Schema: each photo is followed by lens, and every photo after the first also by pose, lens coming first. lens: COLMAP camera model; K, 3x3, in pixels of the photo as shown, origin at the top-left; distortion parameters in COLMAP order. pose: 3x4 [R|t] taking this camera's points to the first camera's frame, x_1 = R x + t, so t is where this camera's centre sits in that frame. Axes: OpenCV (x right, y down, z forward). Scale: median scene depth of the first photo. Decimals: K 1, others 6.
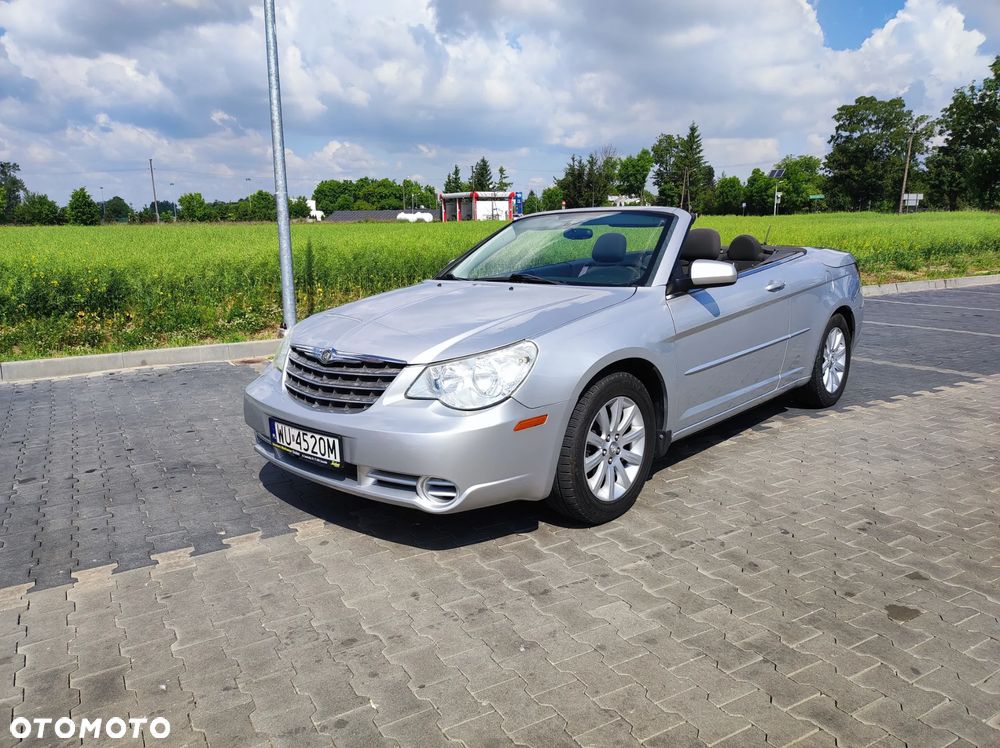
lens RADIAL K [[739.8, 0, 504.0], [0, 739.8, 420.2], [0, 0, 1]] dist [0.030607, -0.018977]
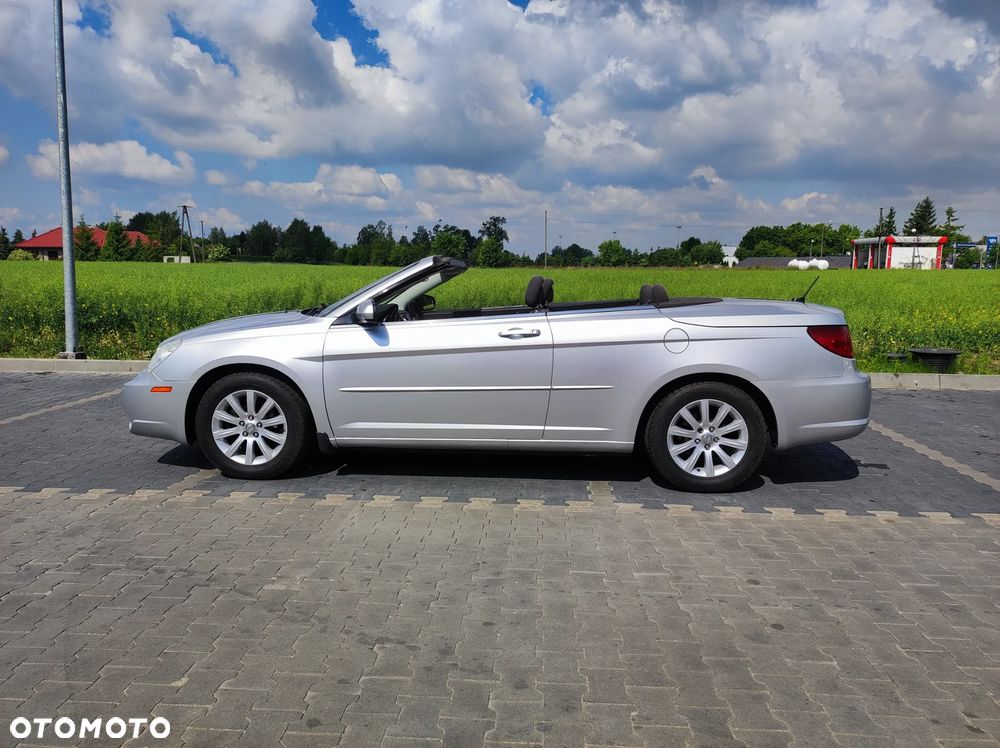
lens RADIAL K [[732.0, 0, 477.5], [0, 732.0, 385.6], [0, 0, 1]] dist [0.038419, -0.034117]
pose [[0.787035, 0.118361, -0.605448, 1.123500], [-0.178646, 0.983099, -0.040036, -0.151038], [0.590476, 0.139670, 0.794878, 0.495448]]
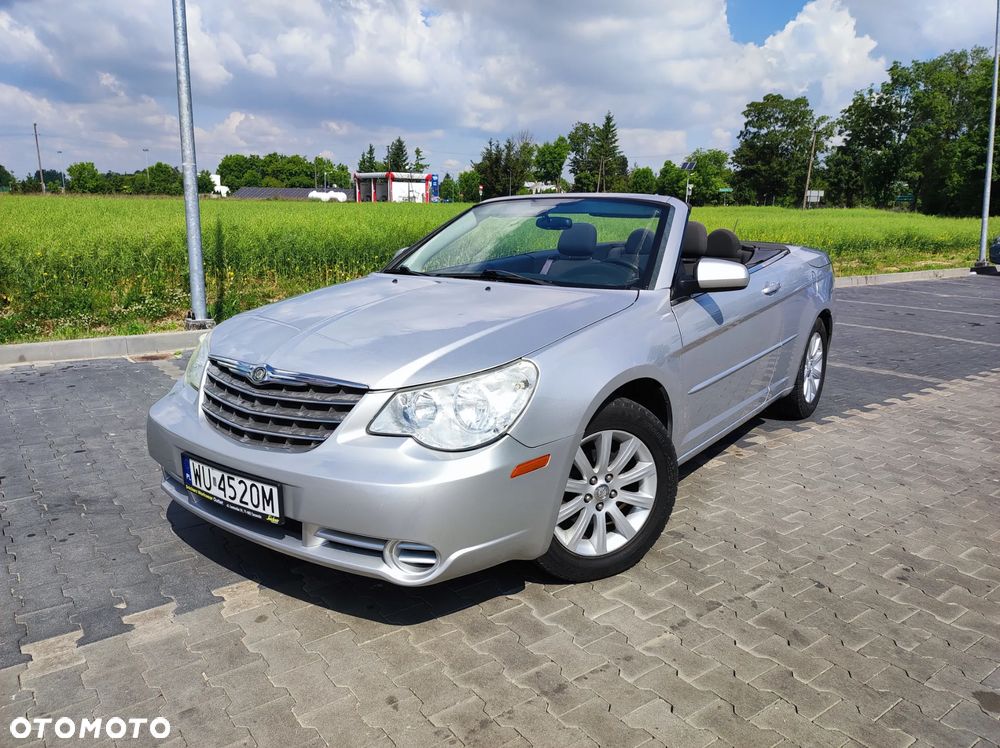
lens RADIAL K [[739.8, 0, 504.0], [0, 739.8, 409.3], [0, 0, 1]] dist [0.030607, -0.018977]
pose [[0.993296, 0.000145, 0.115597, -0.034741], [-0.000912, 0.999978, 0.006584, -0.025452], [-0.115593, -0.006646, 0.993274, 0.093400]]
